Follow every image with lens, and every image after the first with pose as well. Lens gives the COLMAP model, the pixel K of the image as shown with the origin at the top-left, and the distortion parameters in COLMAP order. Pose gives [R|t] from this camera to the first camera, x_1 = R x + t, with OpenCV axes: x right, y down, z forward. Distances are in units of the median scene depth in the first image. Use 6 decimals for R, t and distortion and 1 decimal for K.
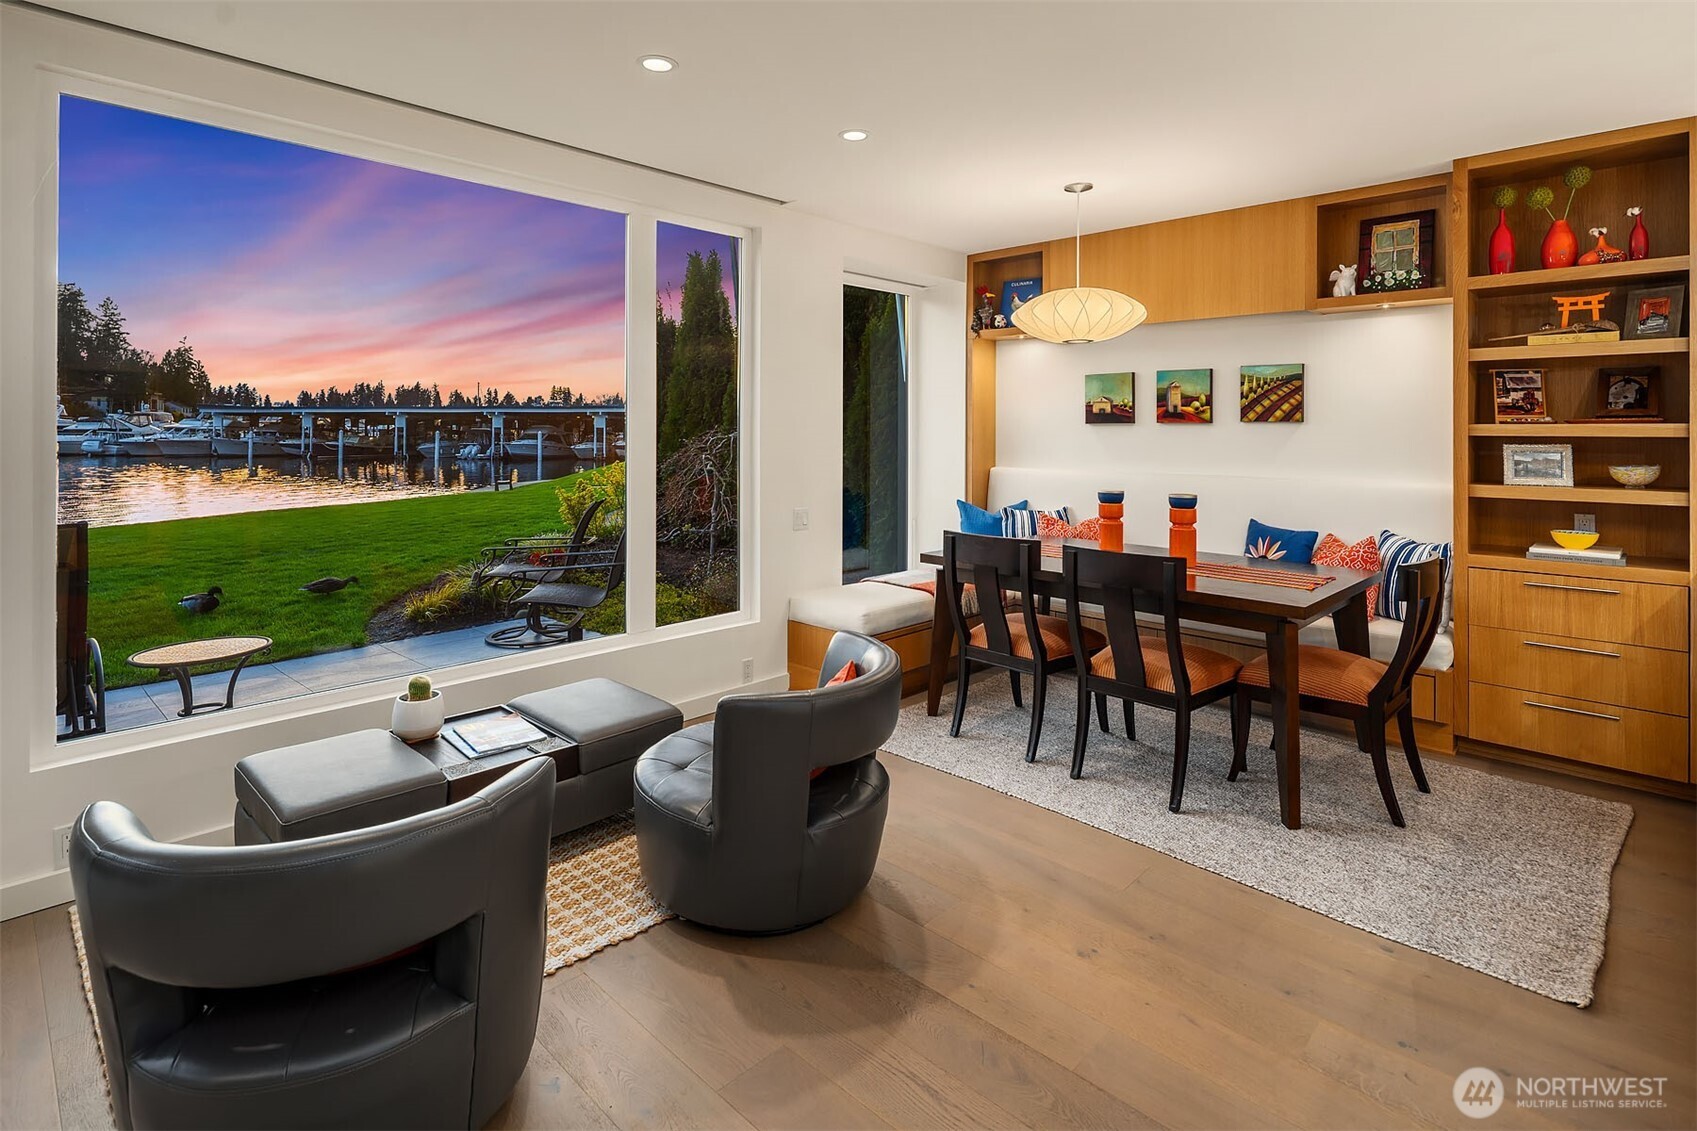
lens RADIAL K [[842.7, 0, 845.5], [0, 842.7, 428.2], [0, 0, 1]] dist [-0.000720, -0.000283]
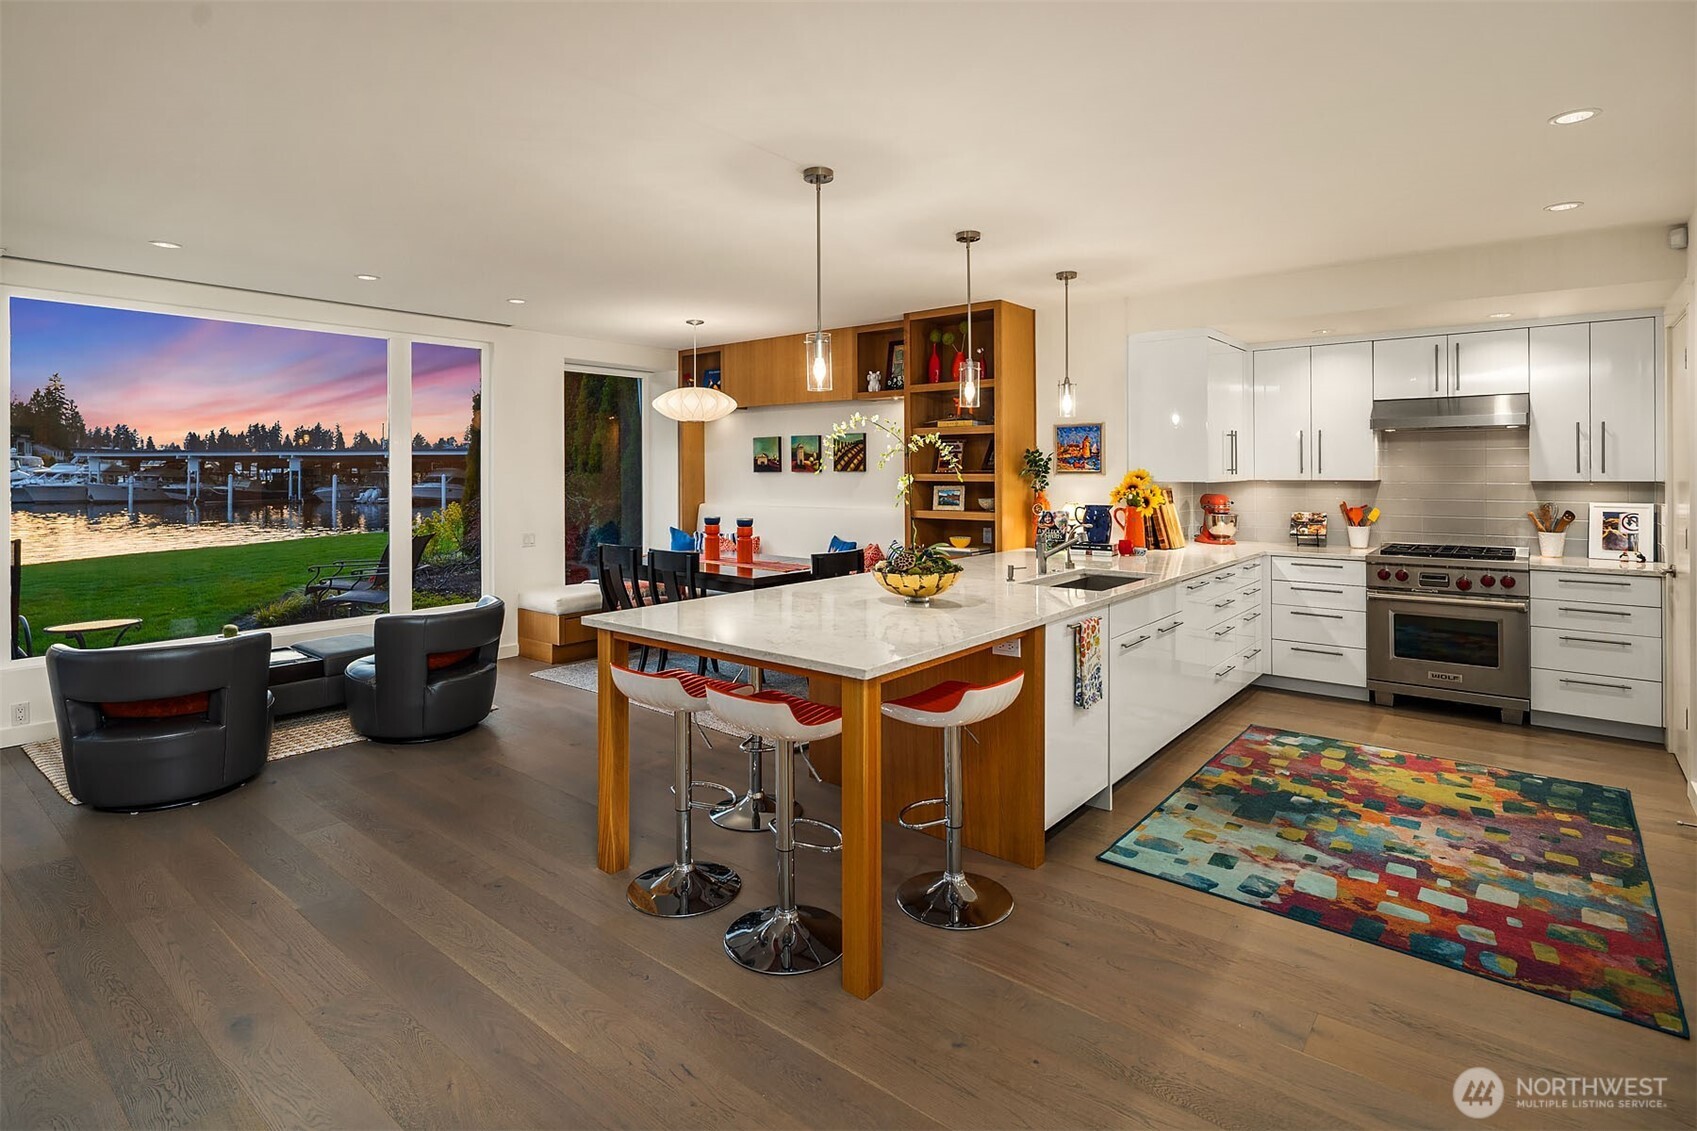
lens RADIAL K [[851.5, 0, 846.2], [0, 851.5, 467.5], [0, 0, 1]] dist [-0.002249, -0.001757]
pose [[0.996388, -0.005427, 0.084745, 0.370974], [0.005525, 0.999984, -0.000924, -0.012992], [-0.084739, 0.001389, 0.996402, -0.516815]]
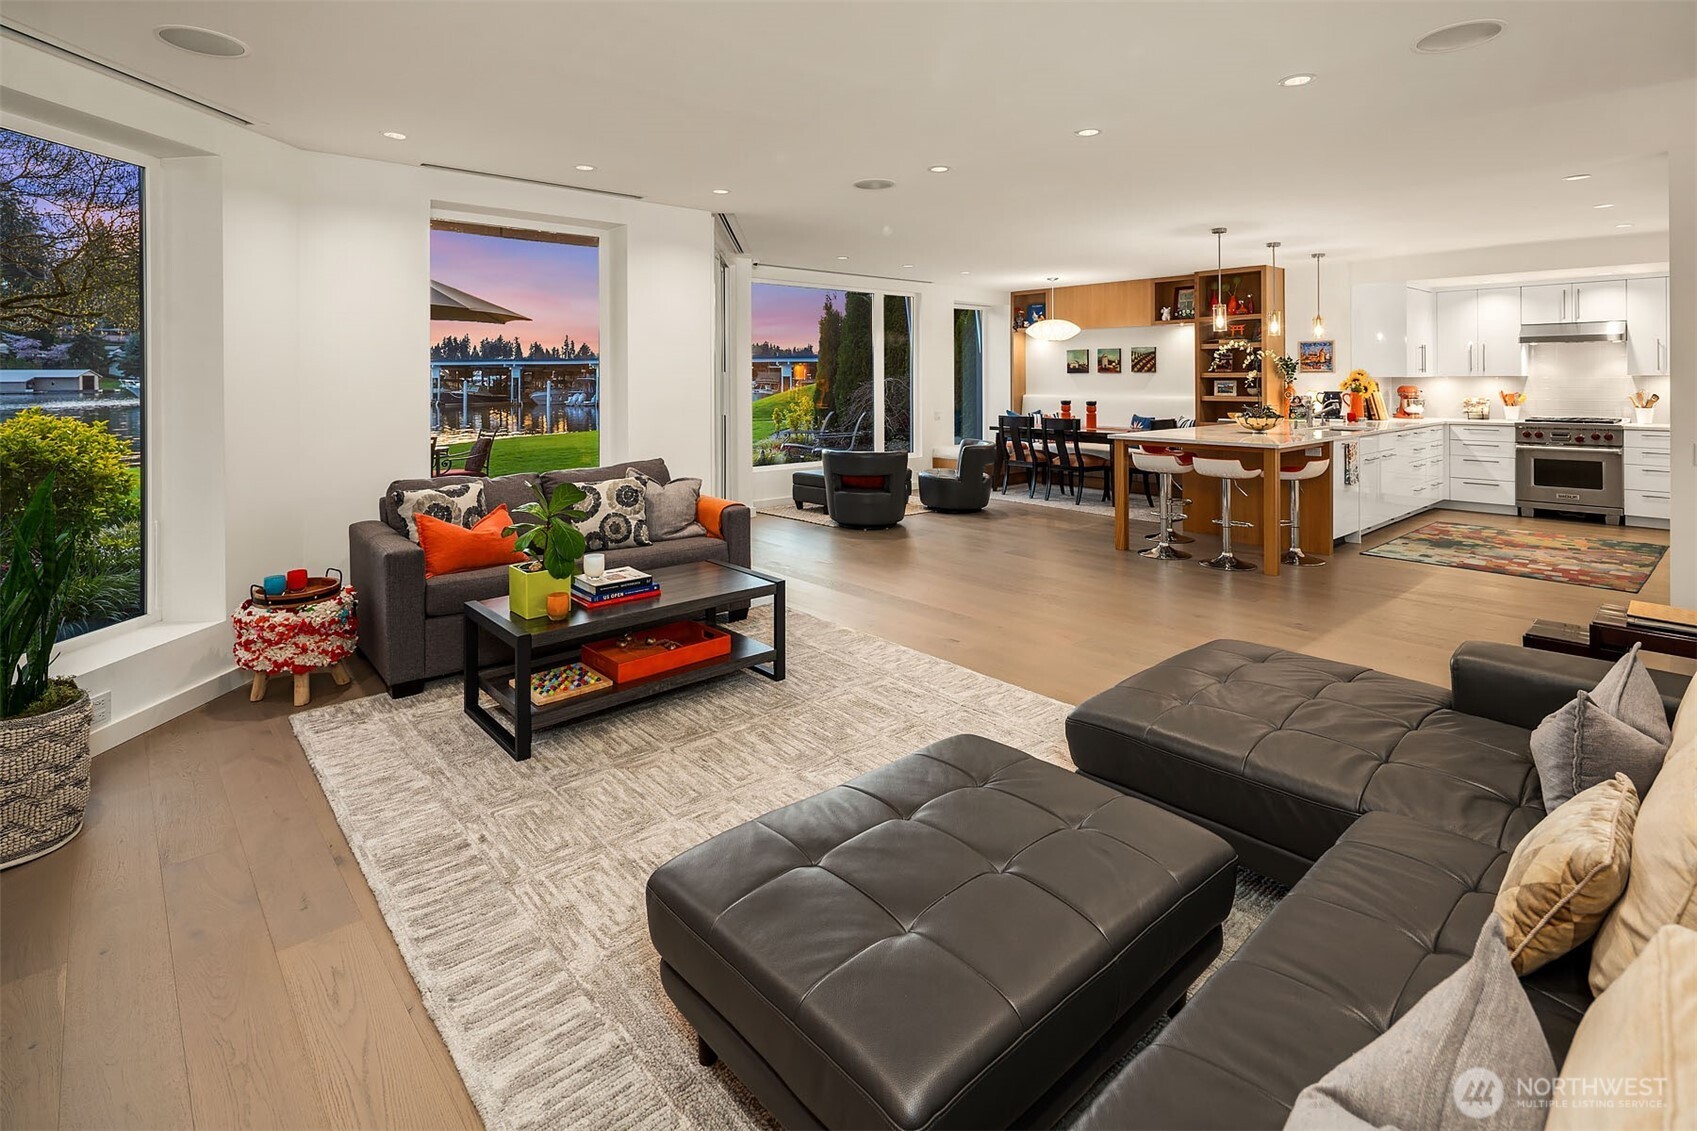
lens RADIAL K [[832.9, 0, 845.6], [0, 832.9, 376.9], [0, 0, 1]] dist [-0.002598, -0.000628]
pose [[0.997228, -0.006965, -0.074086, -0.135256], [0.007039, 0.999975, 0.000730, -0.001692], [0.074079, -0.001250, 0.997252, -1.320059]]
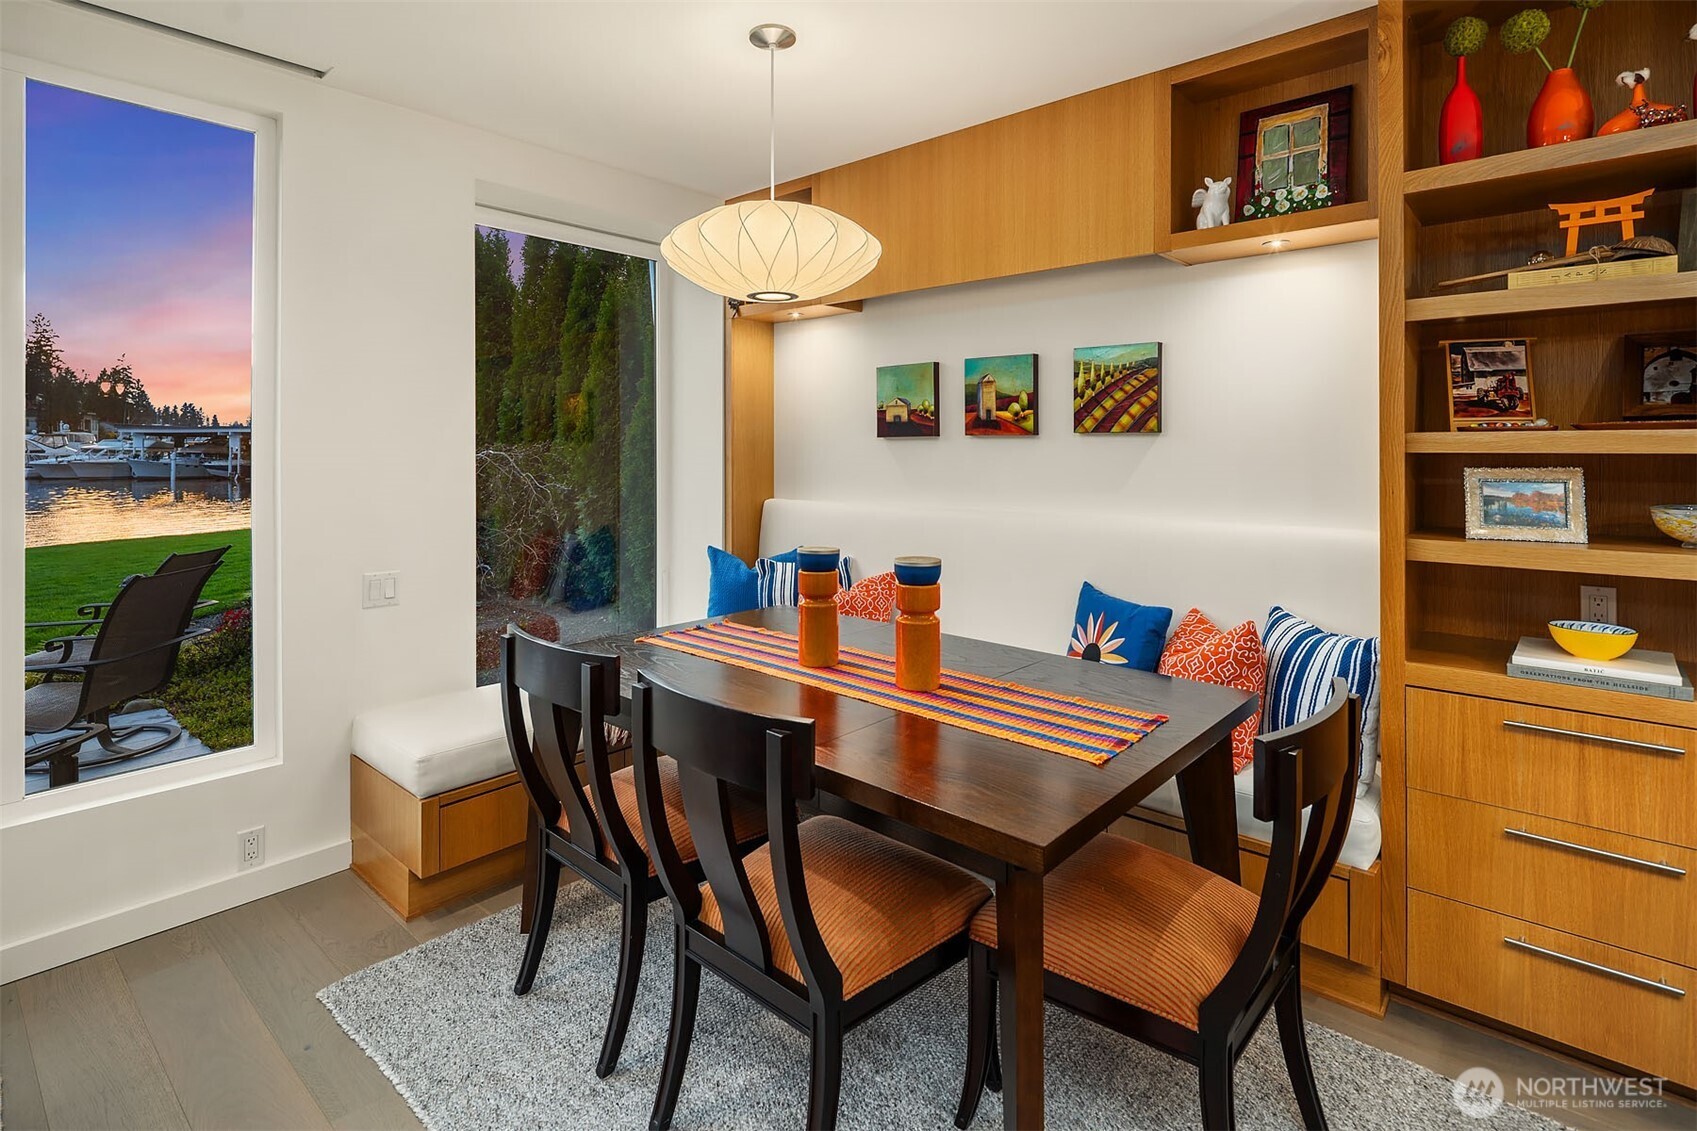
lens RADIAL K [[836.6, 0, 854.0], [0, 836.6, 447.3], [0, 0, 1]] dist [-0.001009, -0.000215]
pose [[0.998796, -0.003209, 0.048945, 0.270127], [0.003203, 0.999995, 0.000189, 0.003040], [-0.048945, -0.000032, 0.998801, 0.360697]]
